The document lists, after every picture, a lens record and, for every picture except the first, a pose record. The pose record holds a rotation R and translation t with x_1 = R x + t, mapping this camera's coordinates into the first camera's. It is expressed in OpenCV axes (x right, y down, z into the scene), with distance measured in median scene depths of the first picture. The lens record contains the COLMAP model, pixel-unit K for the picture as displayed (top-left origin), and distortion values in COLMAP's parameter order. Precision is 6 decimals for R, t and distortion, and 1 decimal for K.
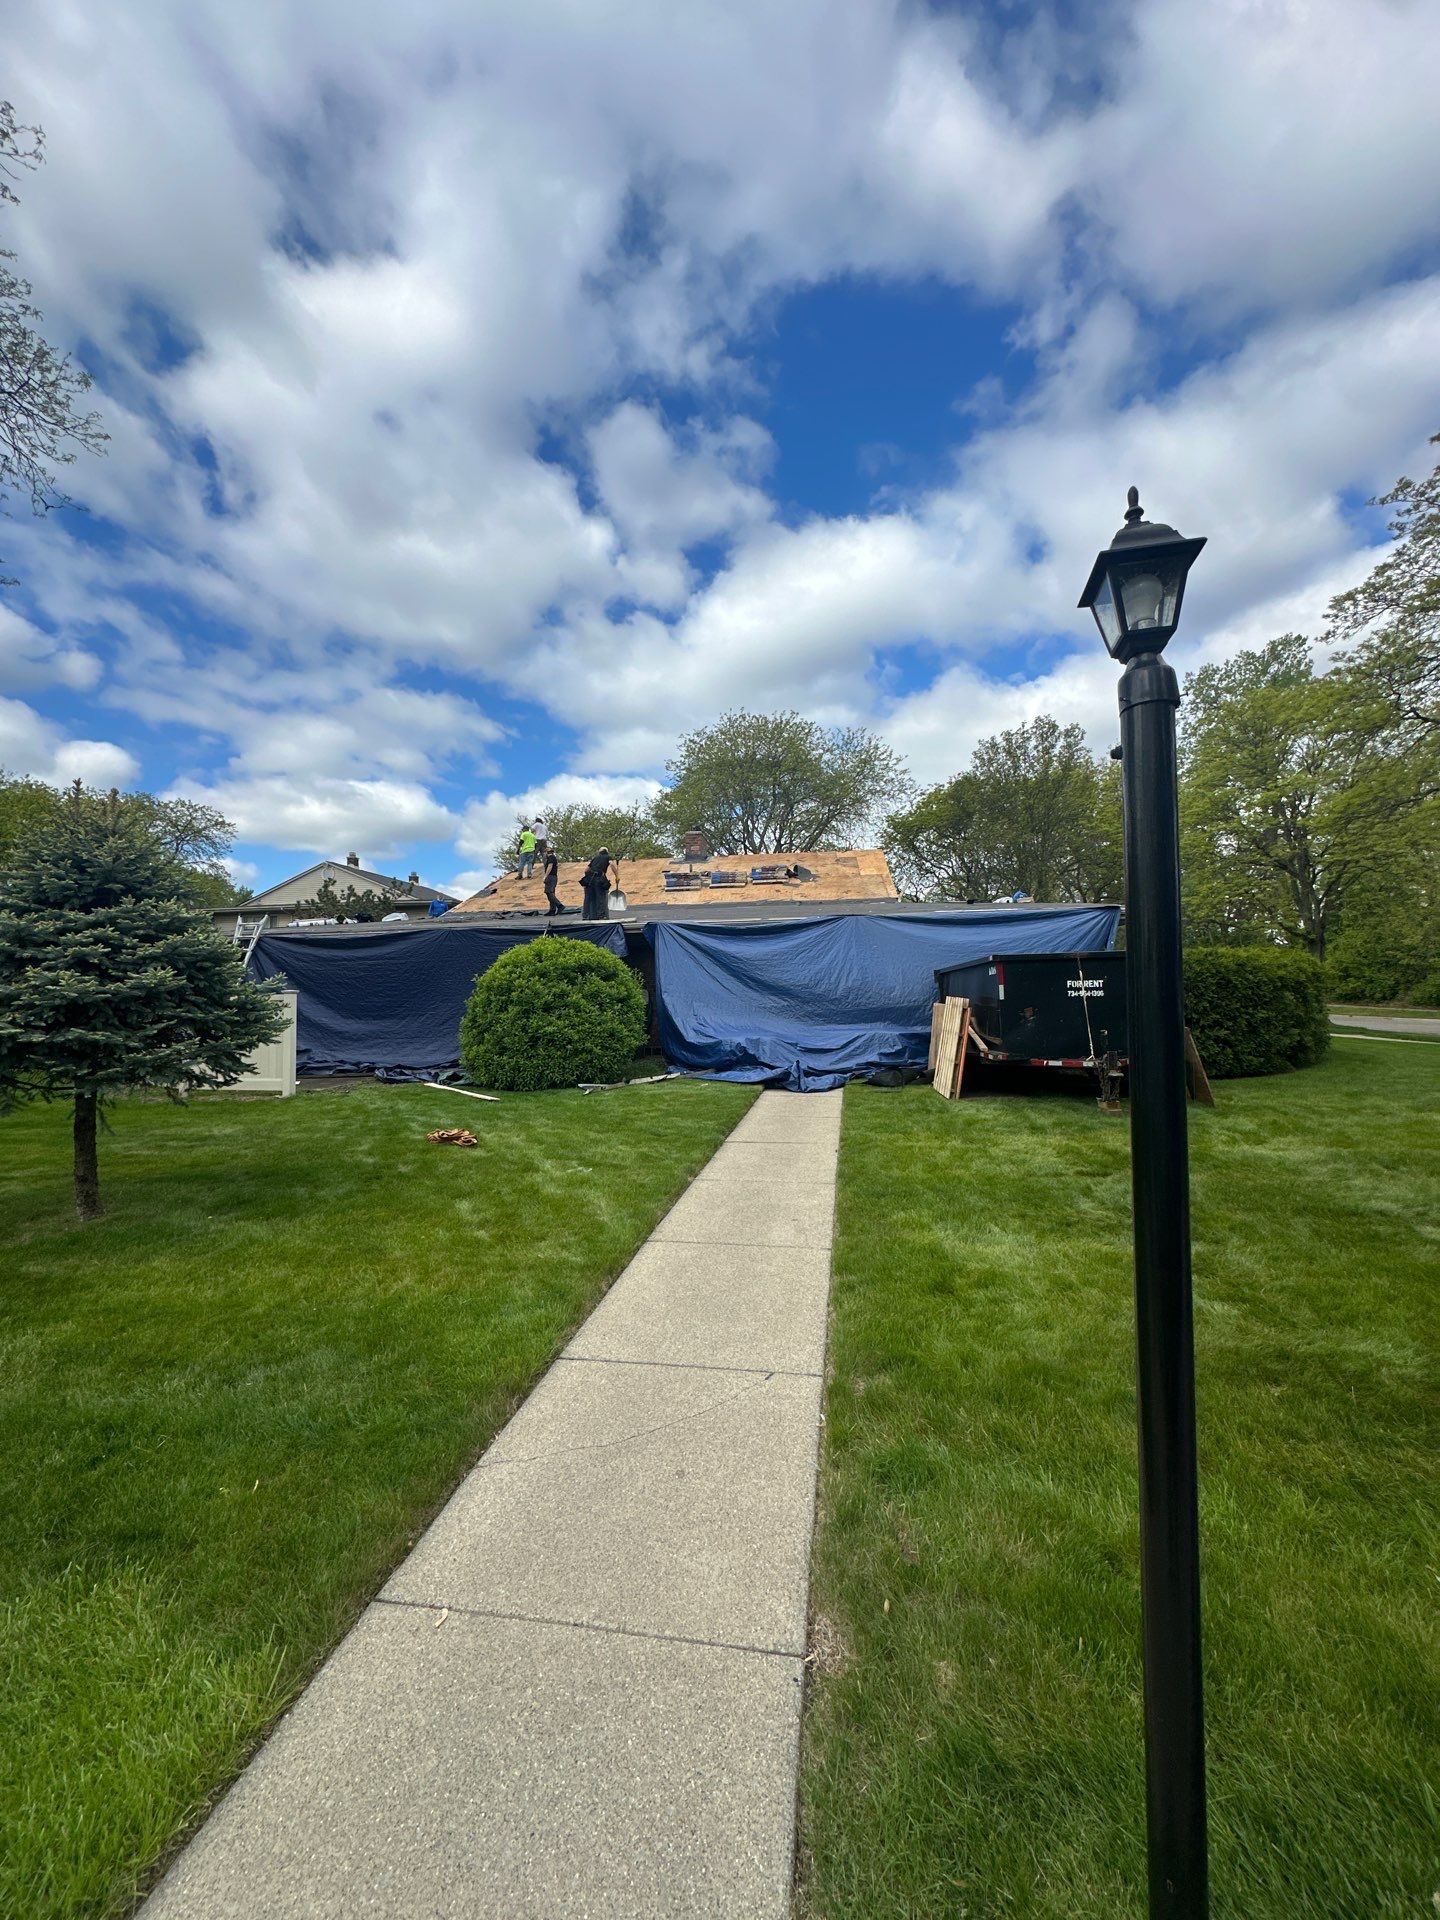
lens RADIAL K [[777.0, 0, 722.1], [0, 777.0, 957.4], [0, 0, 1]] dist [-0.002612, 0.000540]
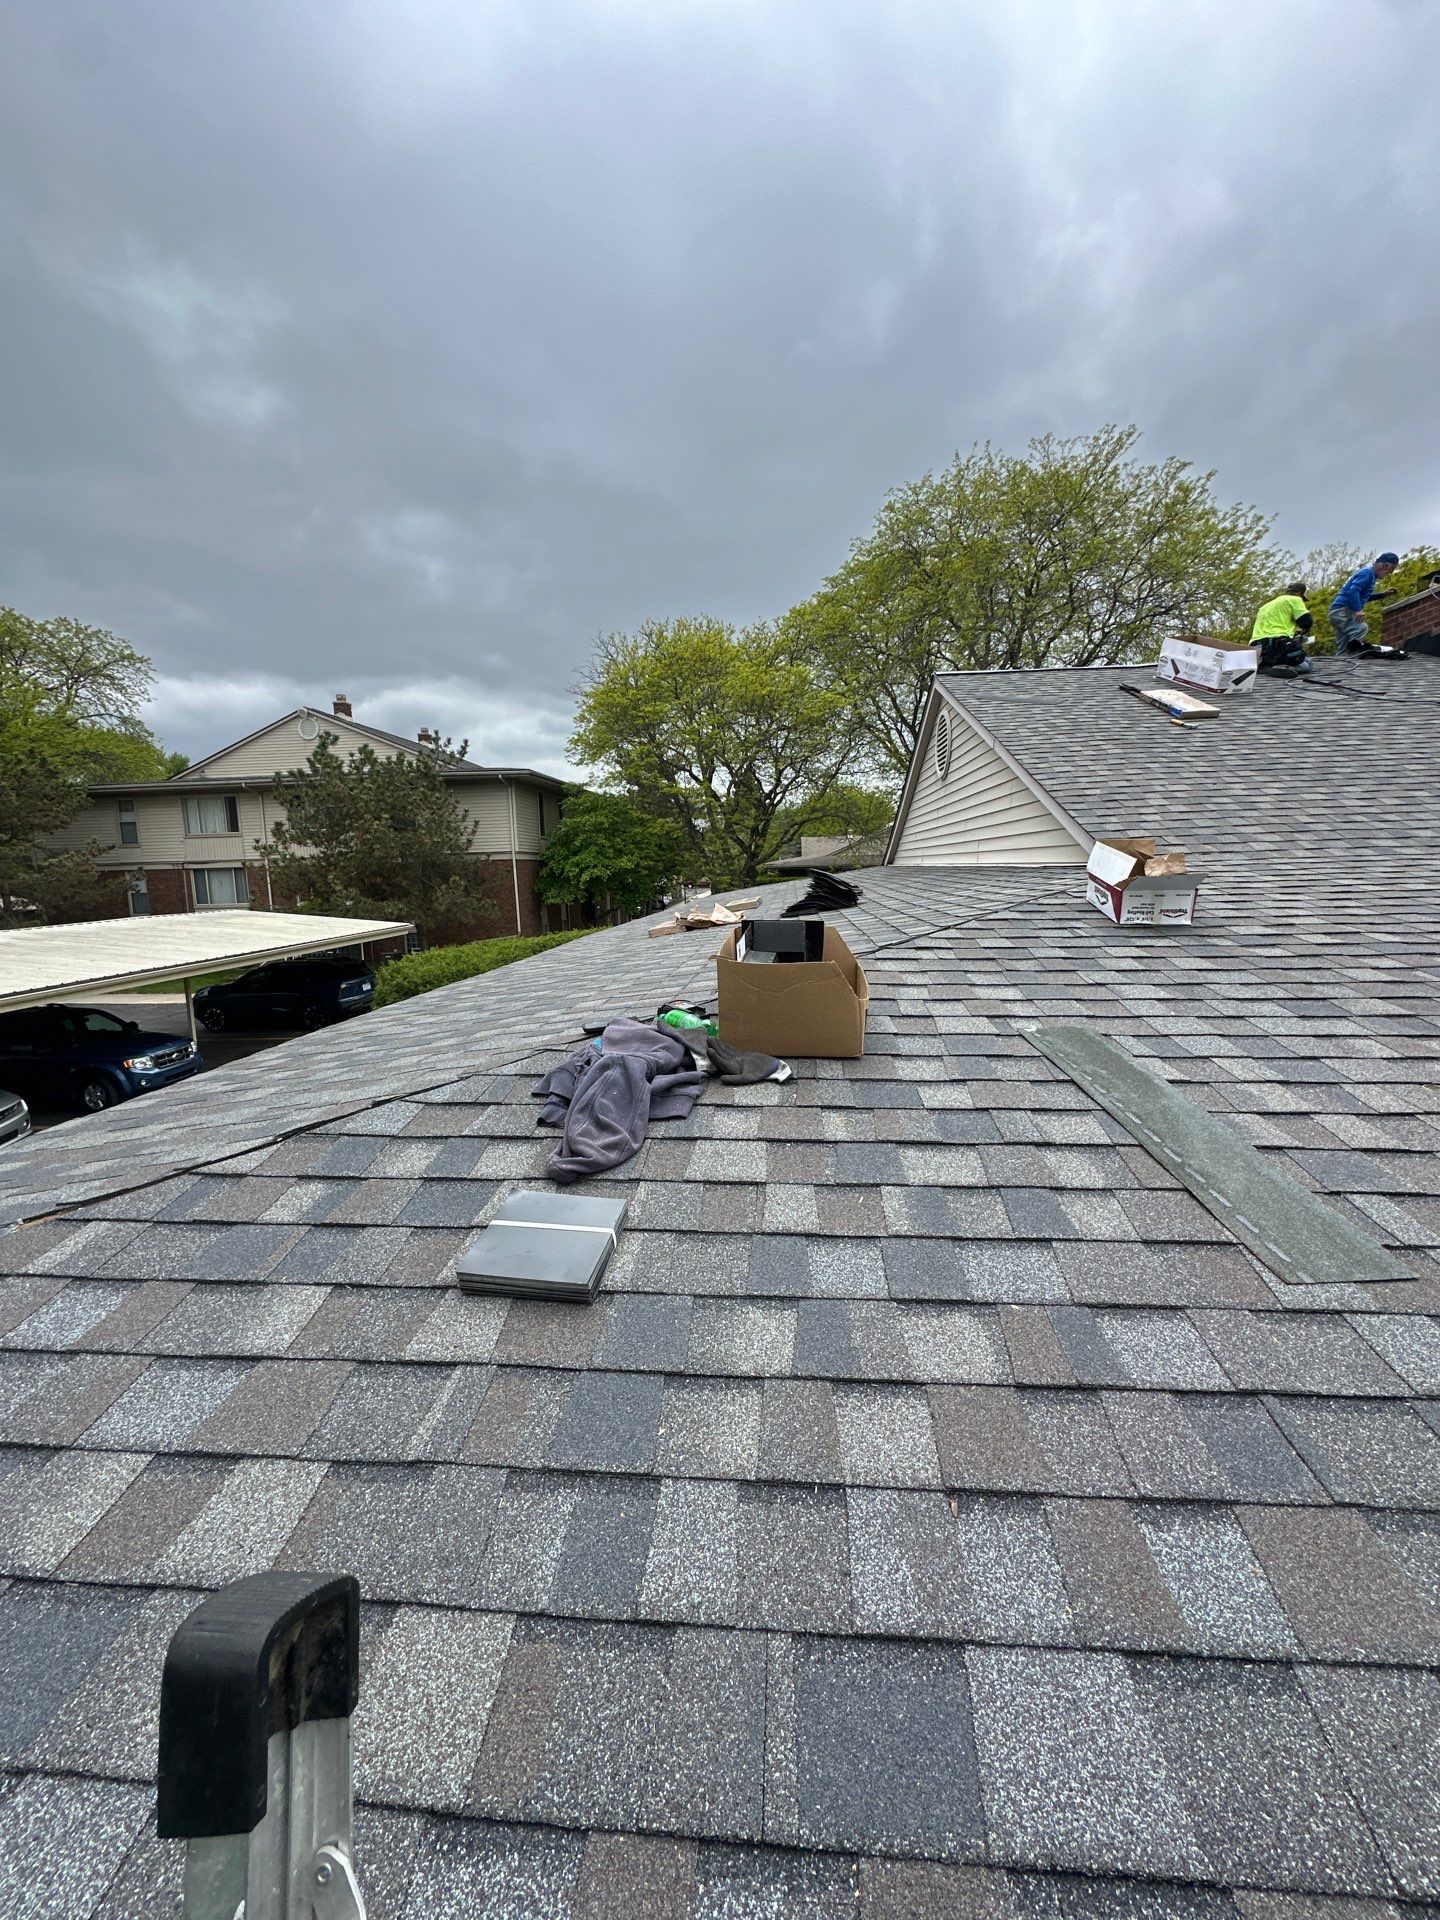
lens RADIAL K [[777.0, 0, 734.2], [0, 777.0, 958.2], [0, 0, 1]] dist [-0.002612, 0.000540]
pose [[0.998425, -0.015577, 0.053891, -0.731231], [0.006412, 0.986066, 0.166233, -0.093612], [-0.055730, -0.165626, 0.984613, 1.202476]]
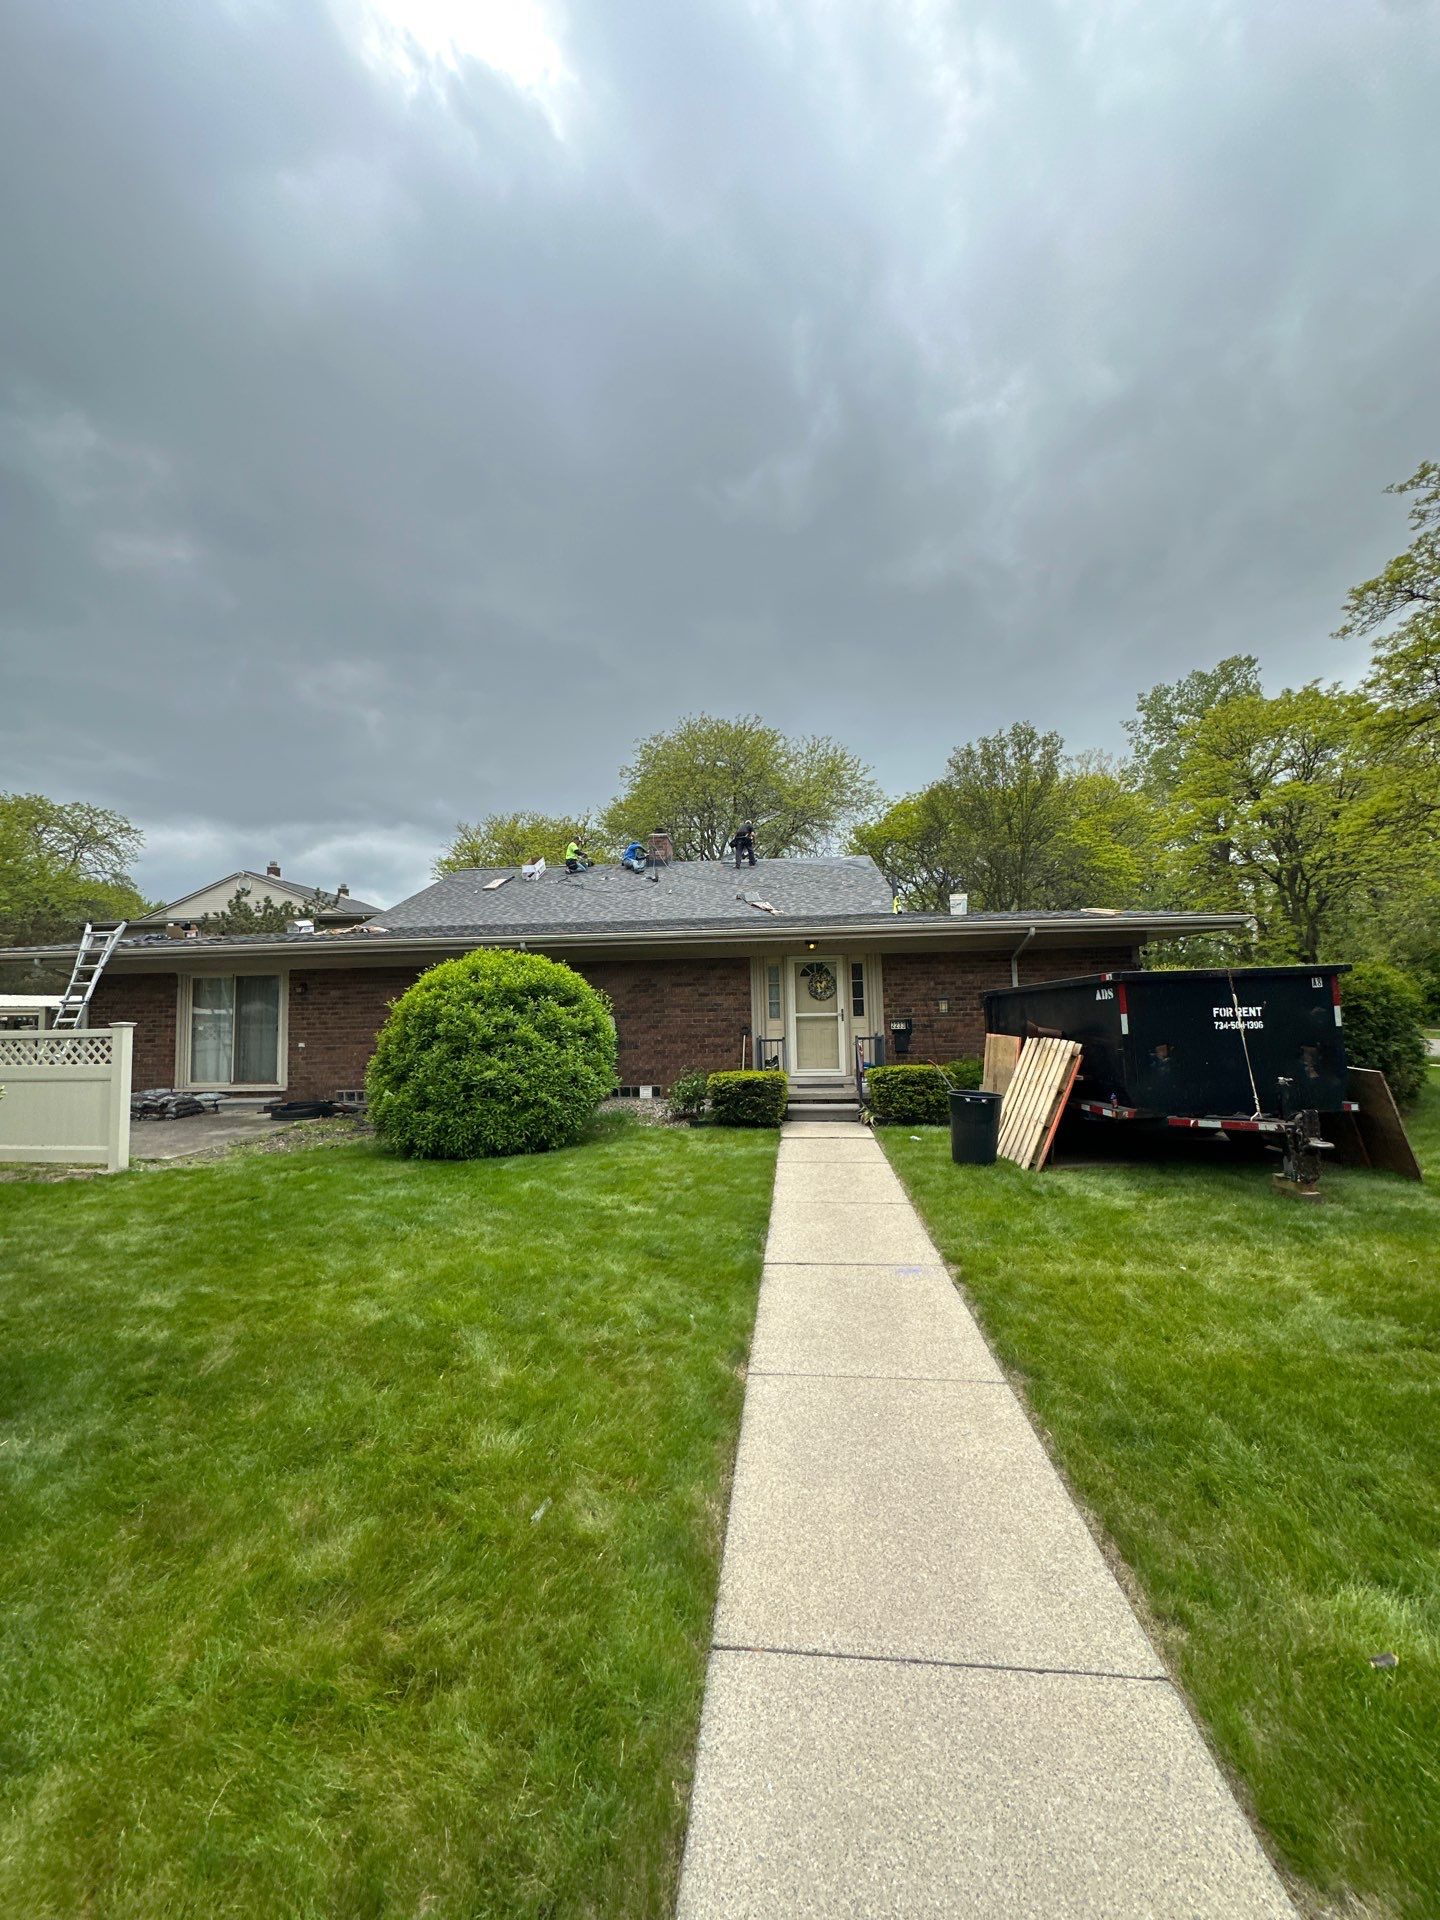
lens RADIAL K [[777.0, 0, 727.4], [0, 777.0, 956.1], [0, 0, 1]] dist [-0.002612, 0.000540]
pose [[0.997250, 0.000552, 0.074106, -0.043354], [0.001339, 0.999675, -0.025457, -0.000431], [-0.074095, 0.025486, 0.996925, 0.207094]]
